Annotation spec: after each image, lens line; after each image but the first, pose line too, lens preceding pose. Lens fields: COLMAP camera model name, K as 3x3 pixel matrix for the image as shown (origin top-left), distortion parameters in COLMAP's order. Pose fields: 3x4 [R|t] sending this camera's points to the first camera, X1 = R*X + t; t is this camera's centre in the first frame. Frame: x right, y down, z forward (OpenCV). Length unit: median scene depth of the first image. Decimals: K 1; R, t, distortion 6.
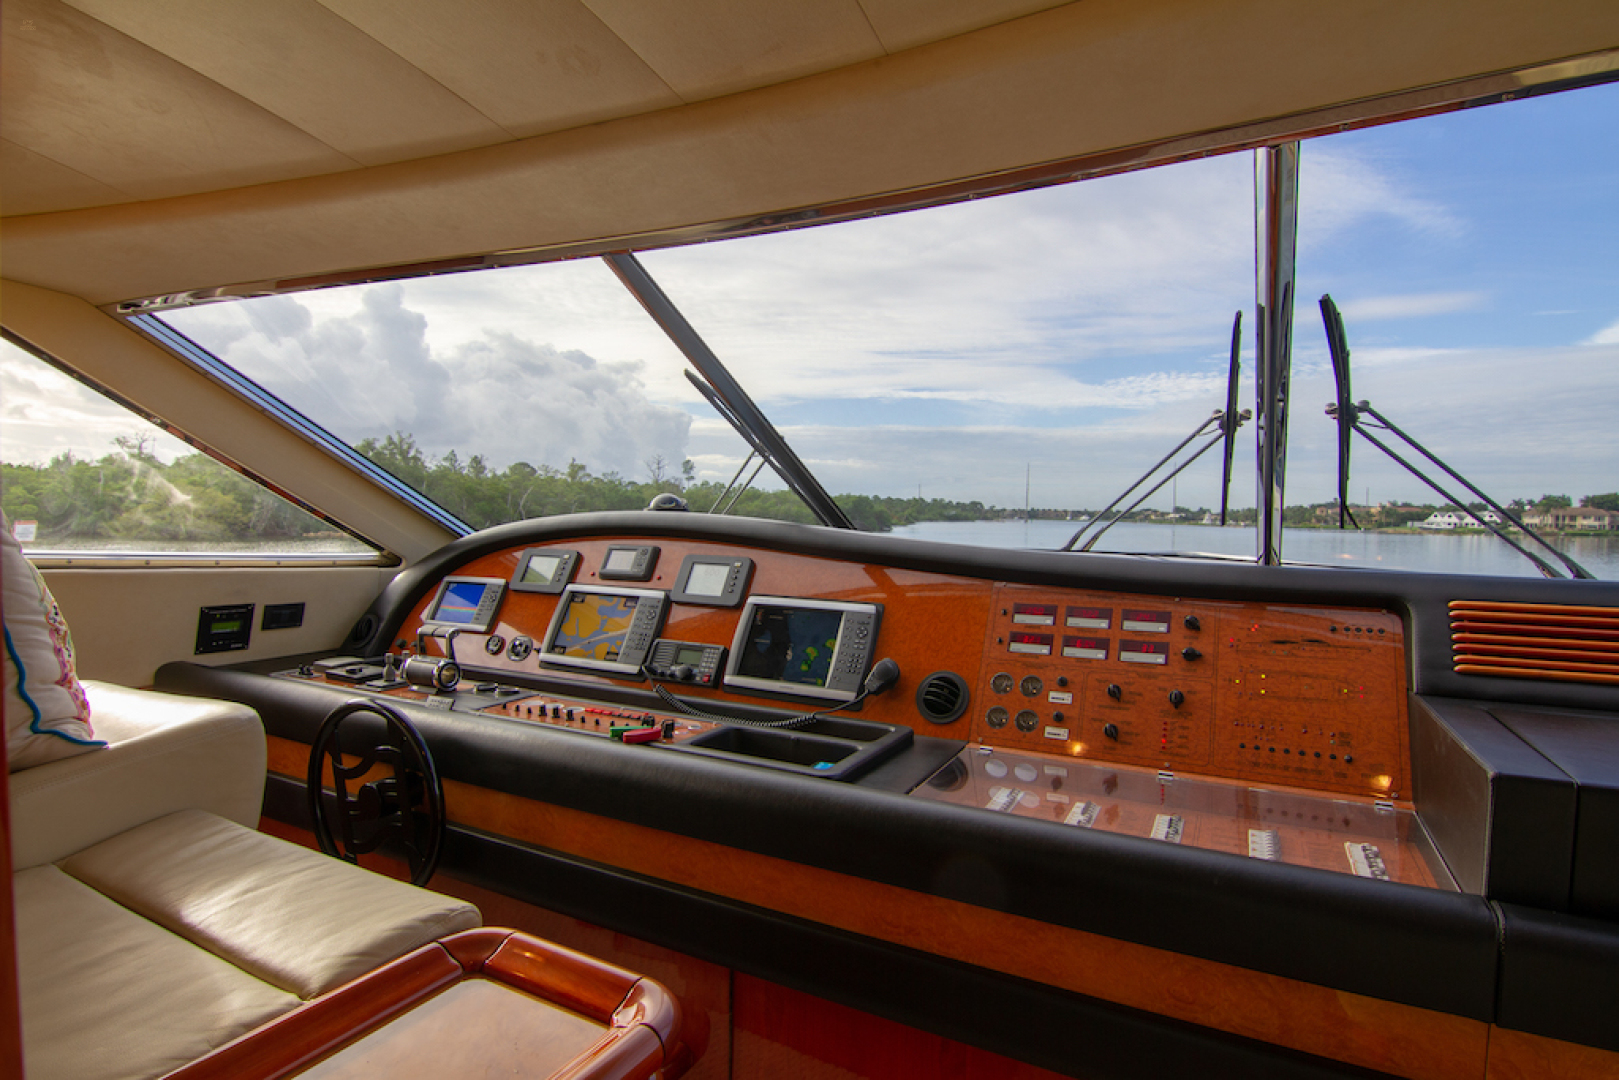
lens RADIAL K [[832.5, 0, 811.0], [0, 832.5, 548.1], [0, 0, 1]] dist [-0.000344, -0.018089]
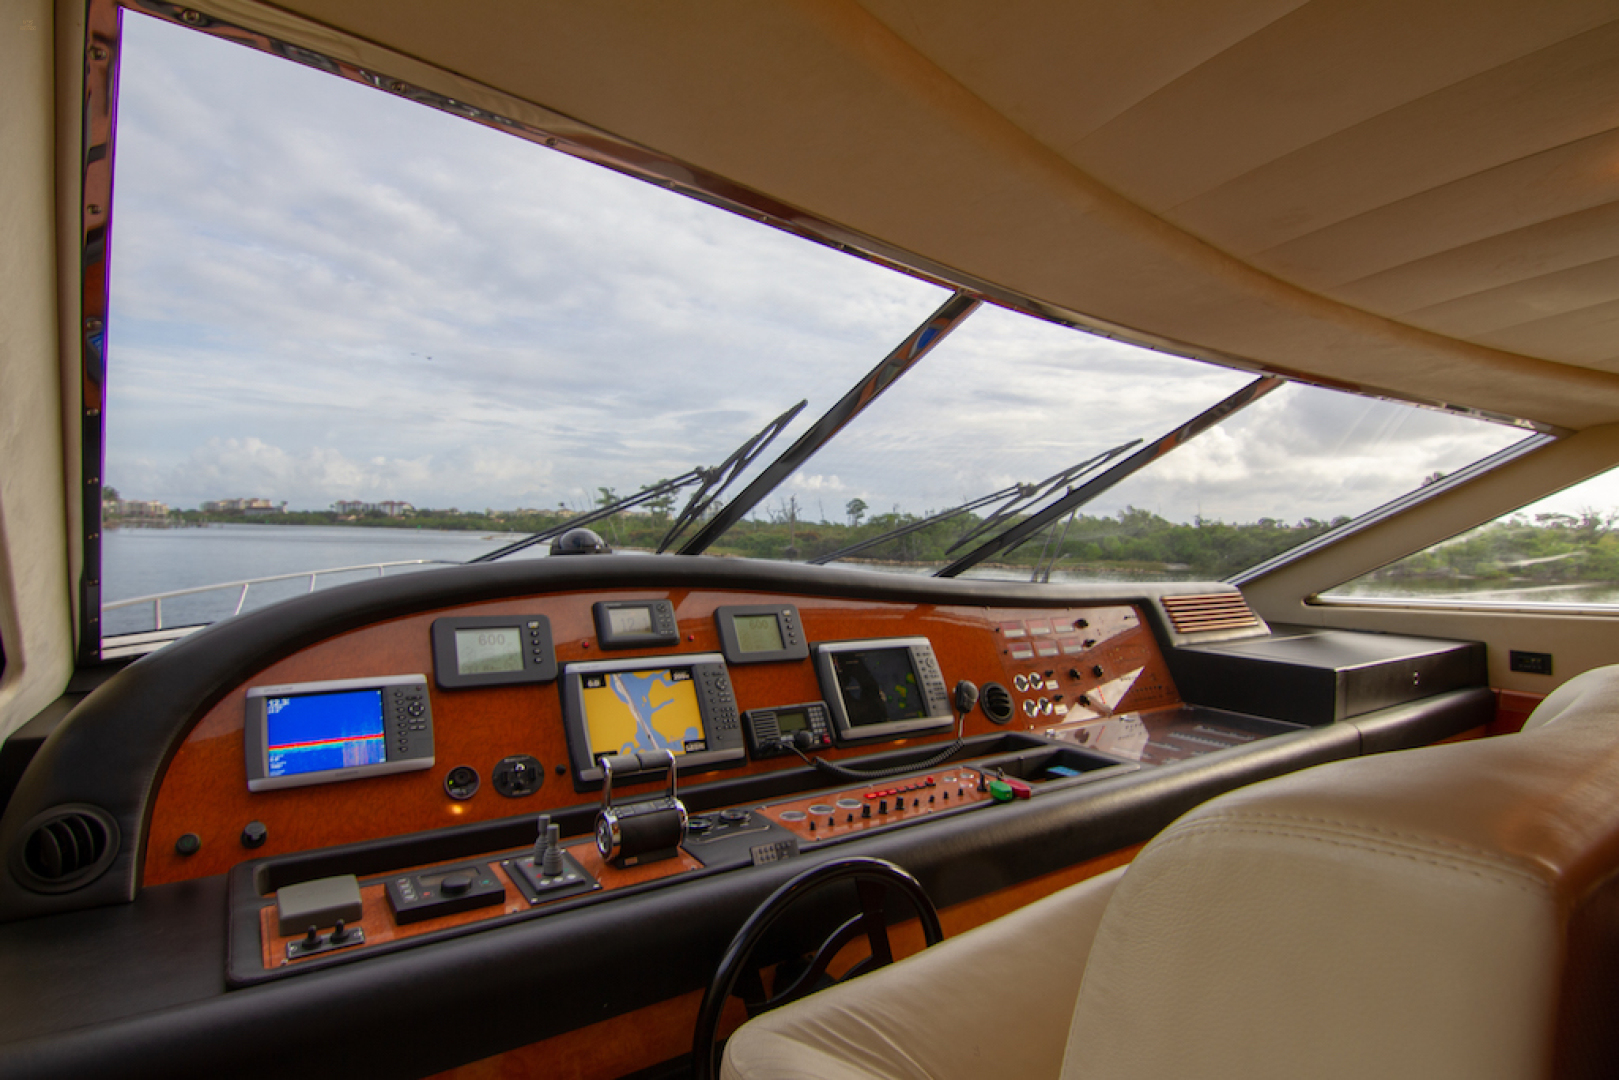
lens RADIAL K [[832.5, 0, 811.0], [0, 832.5, 548.1], [0, 0, 1]] dist [-0.000344, -0.018089]
pose [[0.411920, -0.001717, 0.911218, -0.989138], [0.029400, 0.999503, -0.011407, -0.043153], [-0.910746, 0.031489, 0.411766, 0.656272]]
